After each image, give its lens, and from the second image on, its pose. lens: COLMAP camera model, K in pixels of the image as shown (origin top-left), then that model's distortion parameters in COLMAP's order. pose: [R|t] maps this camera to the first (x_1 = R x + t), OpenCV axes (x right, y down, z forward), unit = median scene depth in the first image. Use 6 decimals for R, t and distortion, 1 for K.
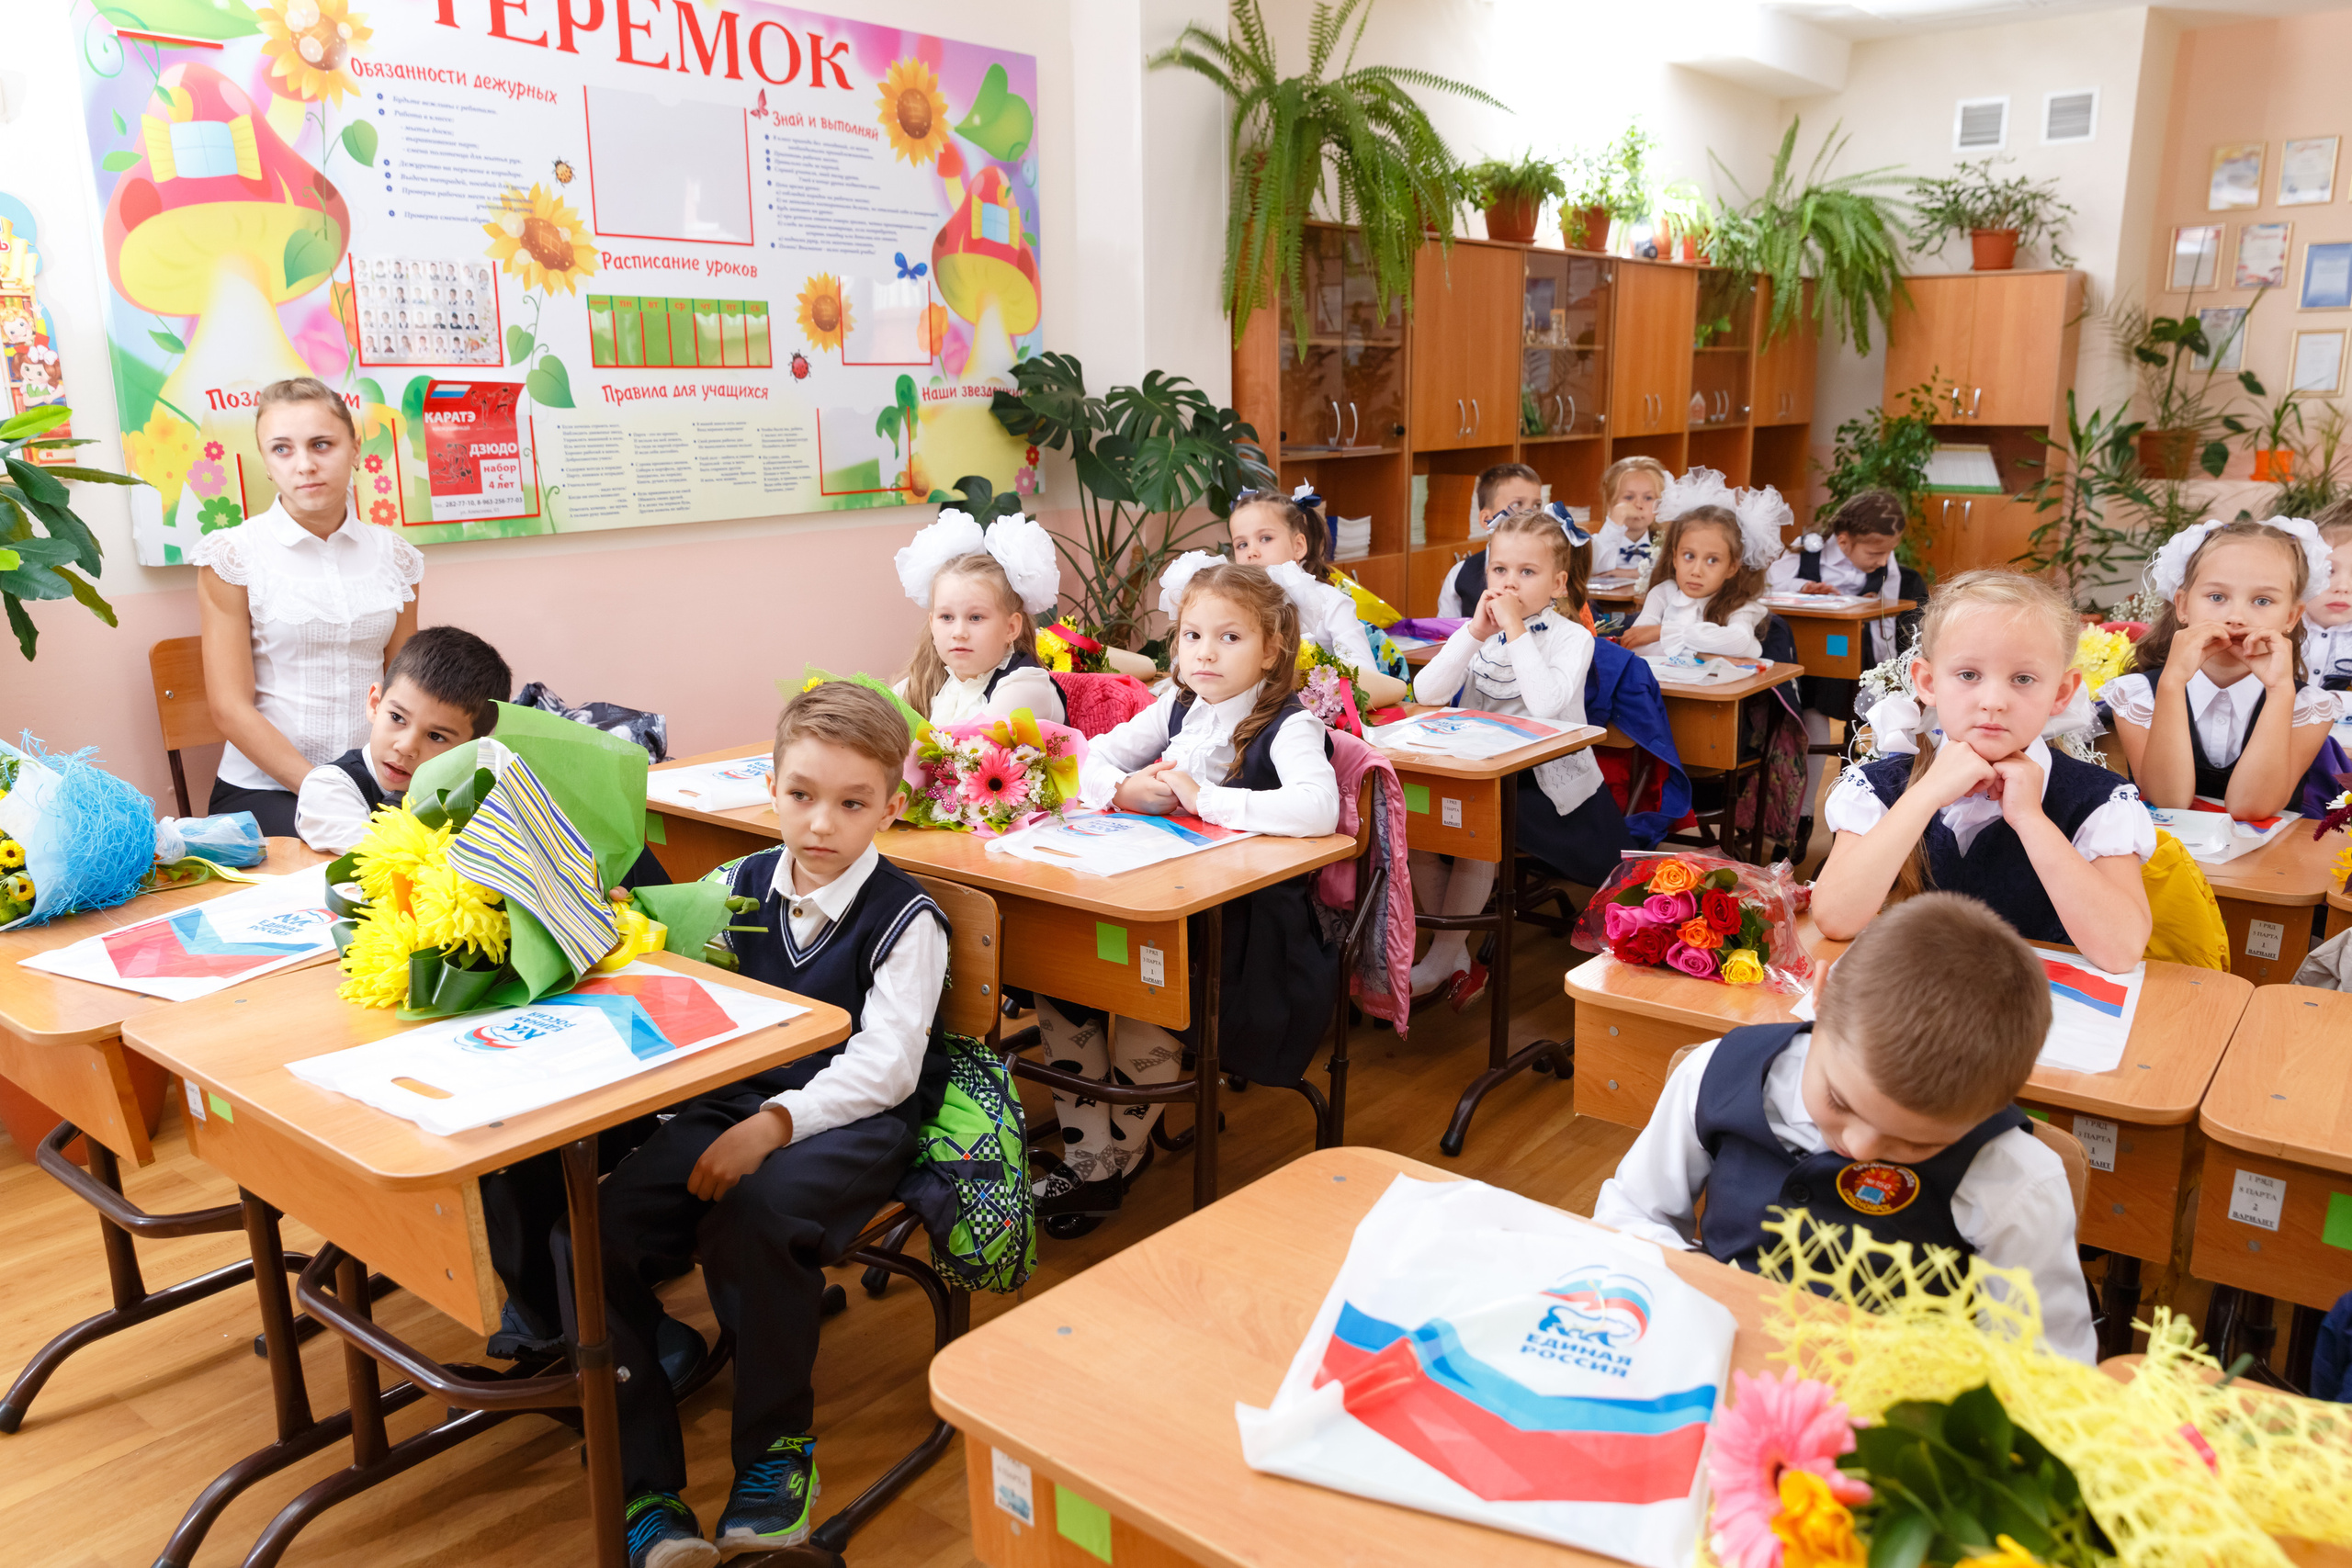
lens RADIAL K [[1769.5, 0, 1174.0], [0, 1769.5, 781.8], [0, 0, 1]] dist [0.021967, 0.004119]
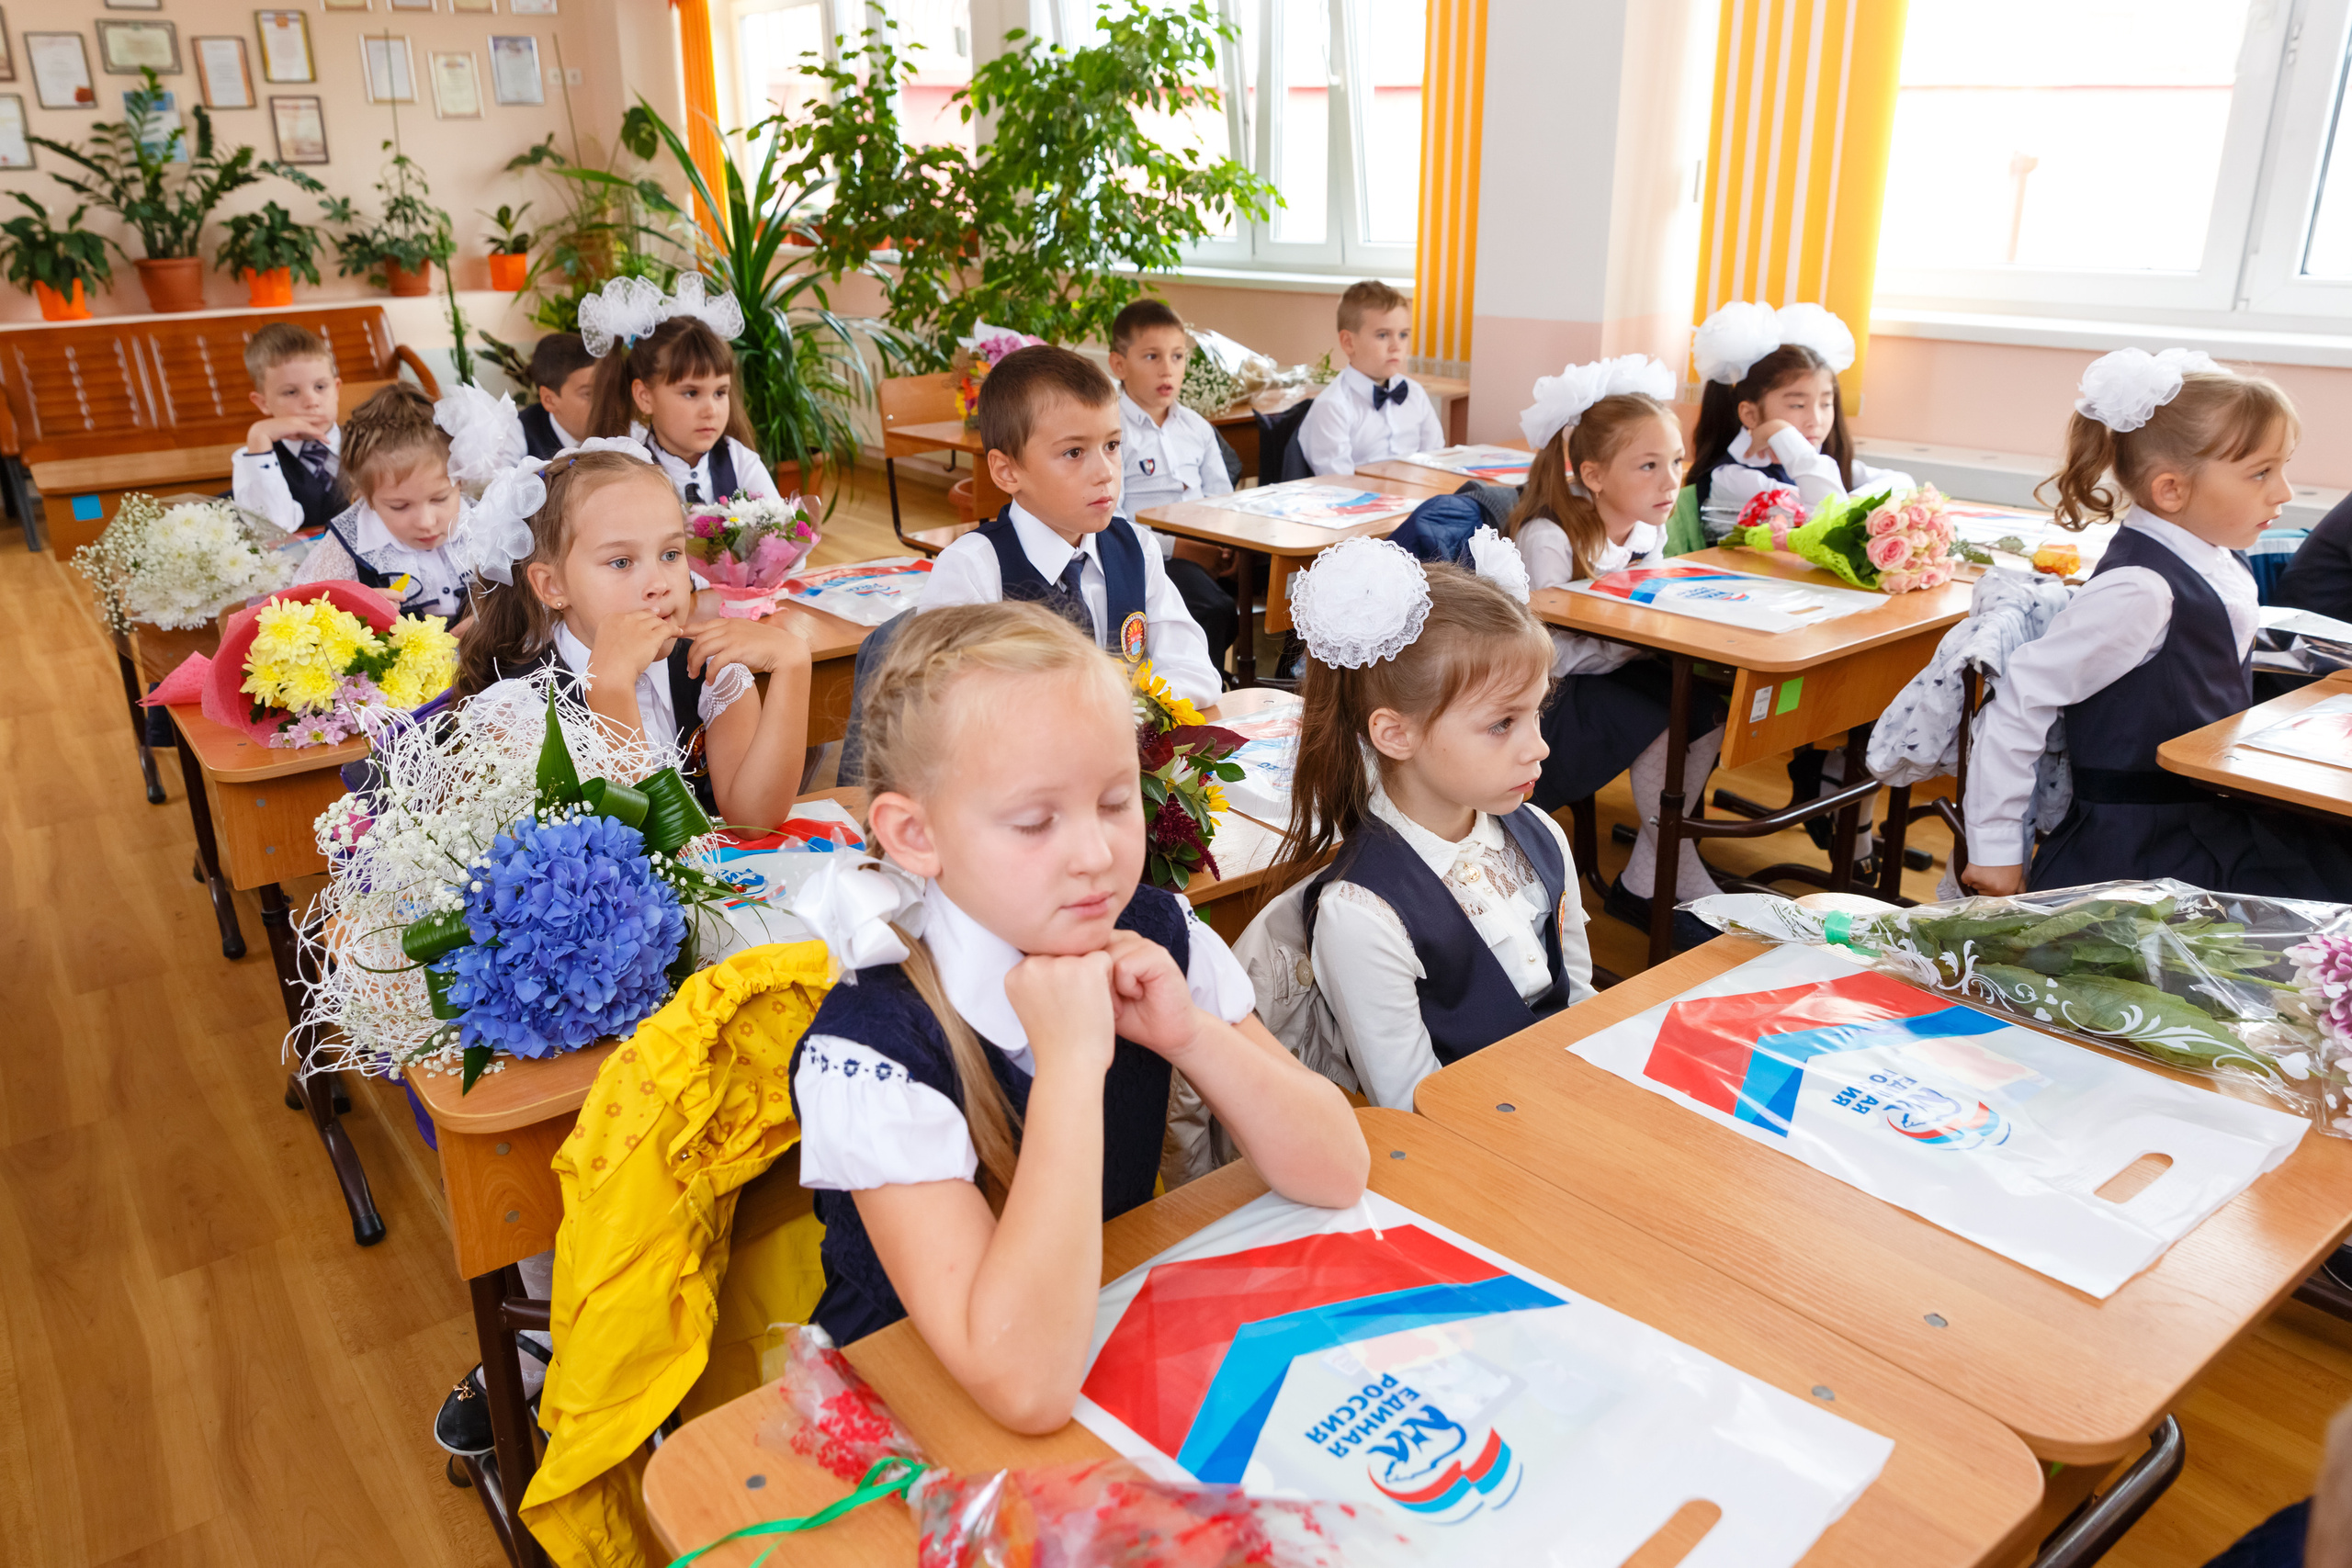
lens RADIAL K [[1691.1, 0, 1102.7], [0, 1691.1, 737.3], [0, 0, 1]] dist [0.013558, -0.013315]
pose [[0.283475, -0.314580, 0.905915, 0.006874], [0.238711, 0.938078, 0.251052, -0.048595], [-0.928795, 0.145085, 0.341015, 0.199845]]
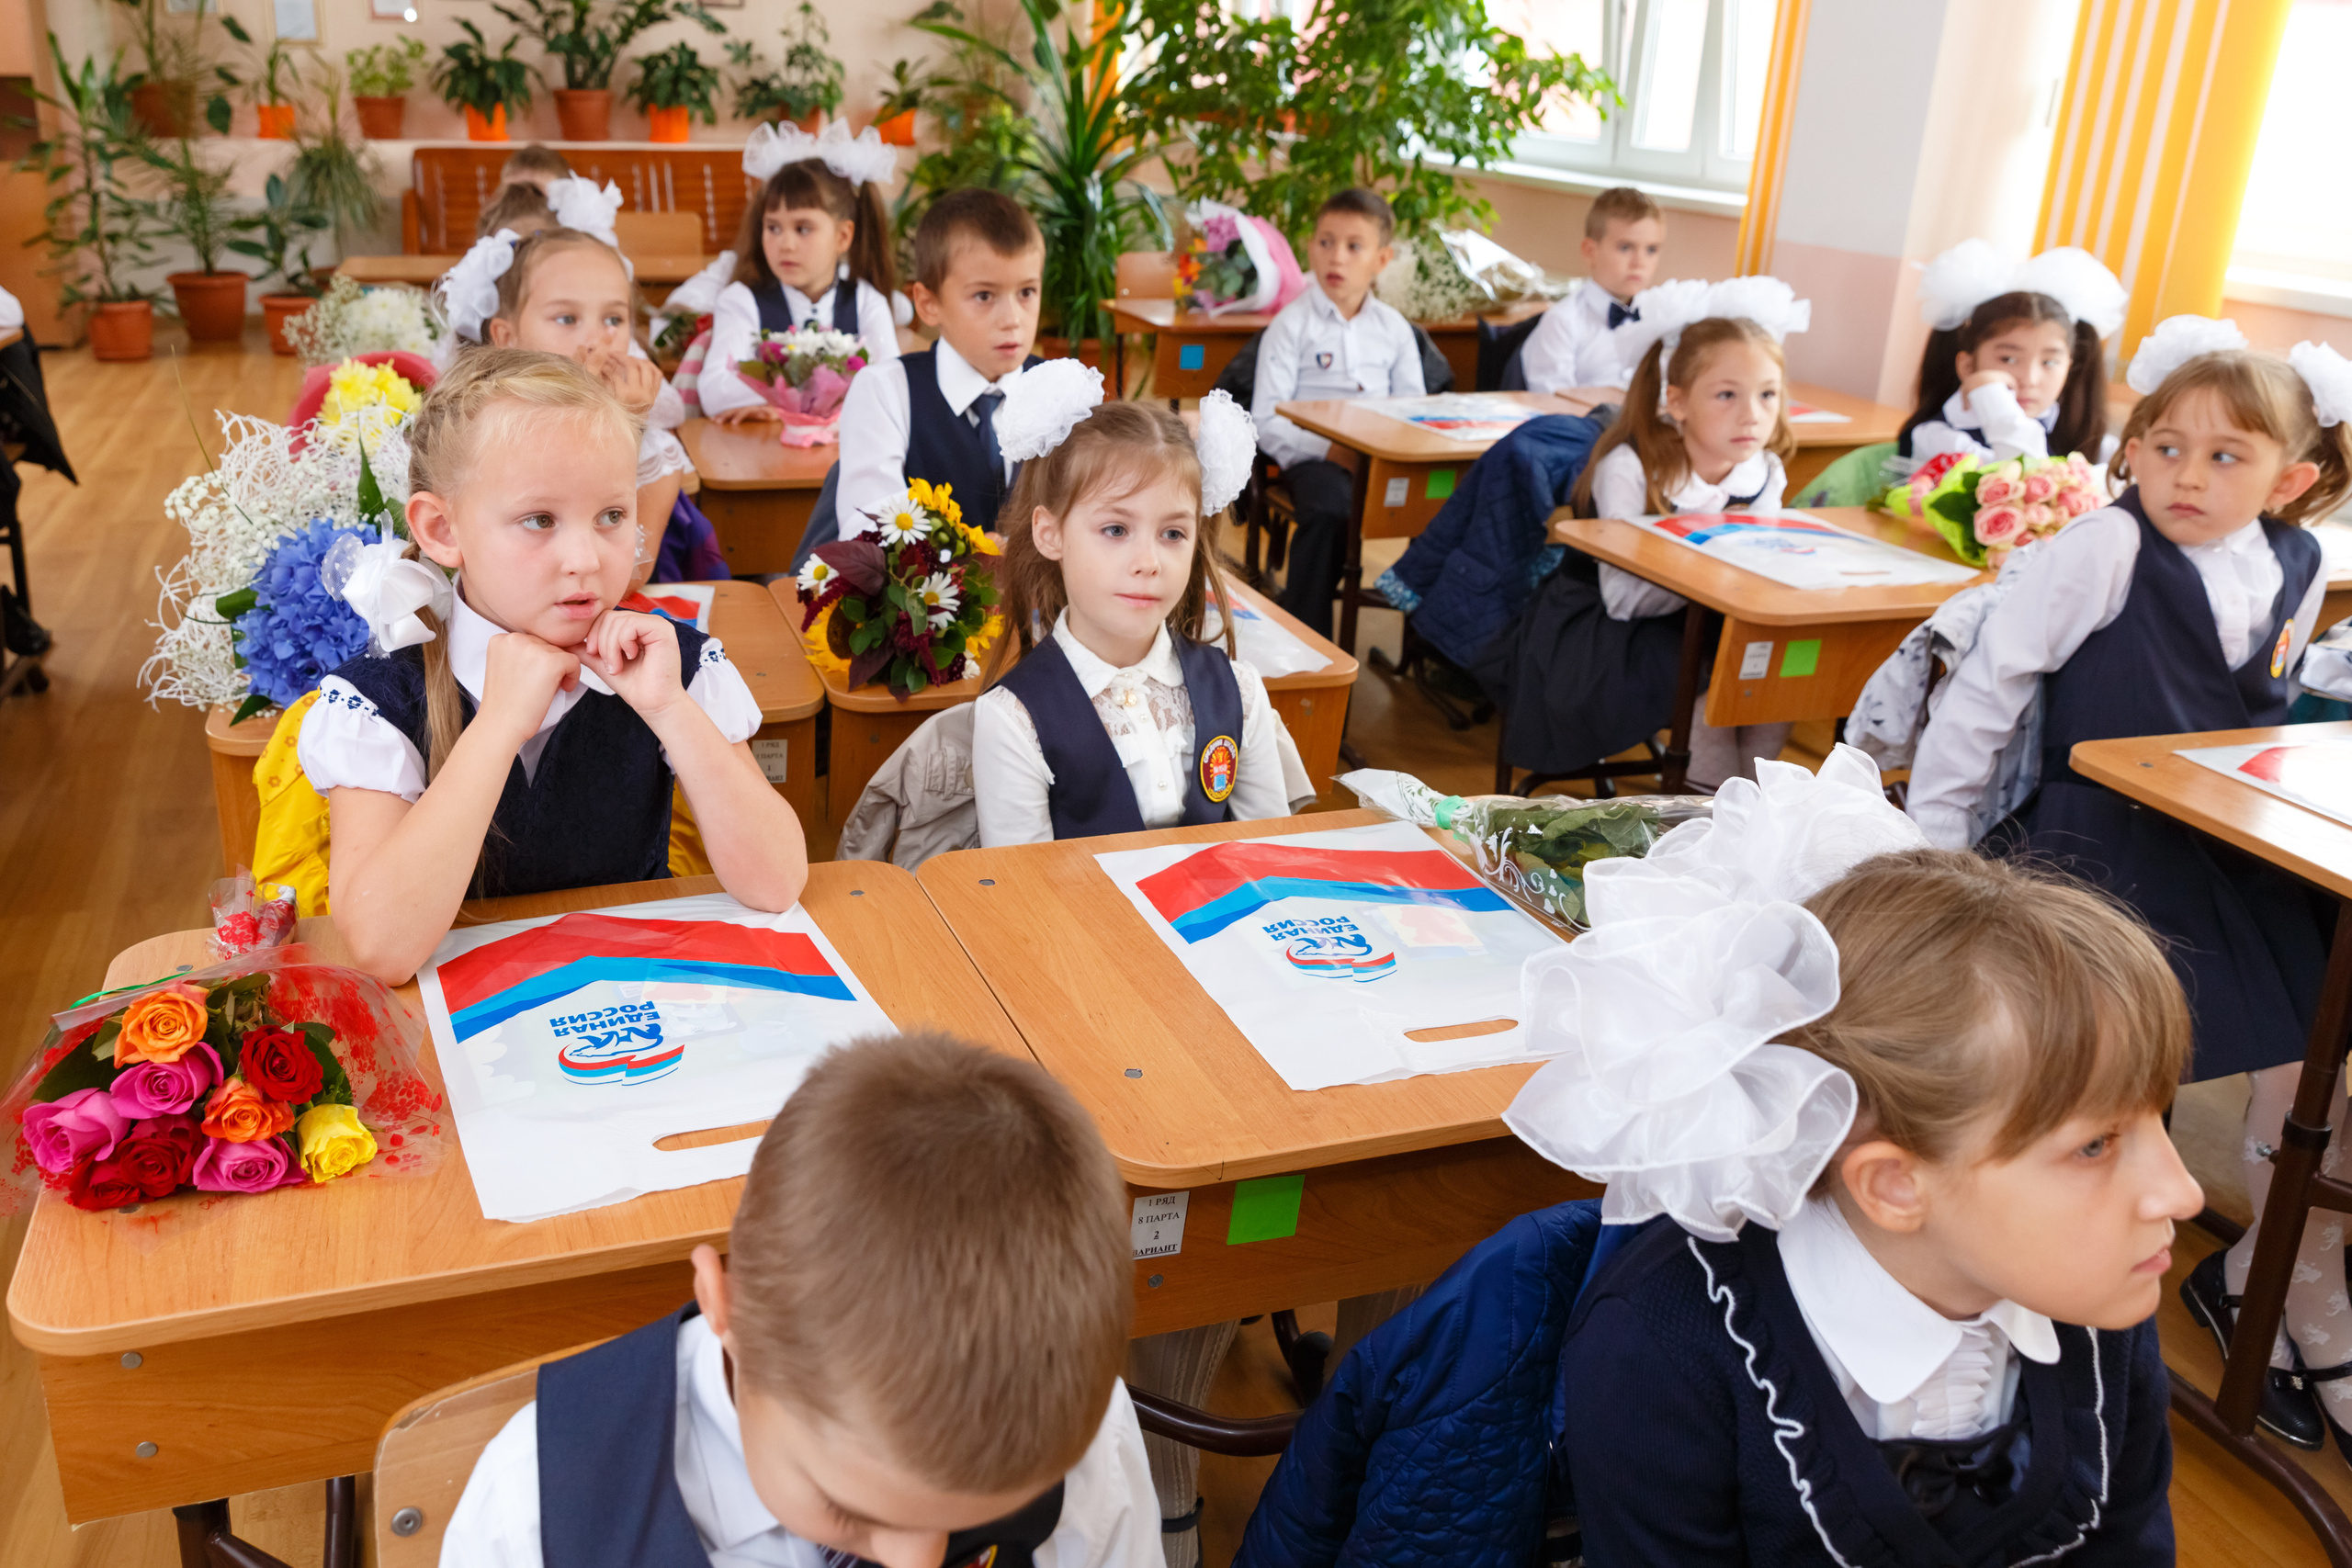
lens RADIAL K [[1895.2, 0, 1012.4], [0, 1895.2, 699.3], [0, 0, 1]] dist [-0.002655, -0.012203]
pose [[0.583008, -0.250738, 0.772808, 0.005897], [0.152465, 0.968053, 0.199065, -0.025465], [-0.798033, 0.001770, 0.602611, 0.110267]]
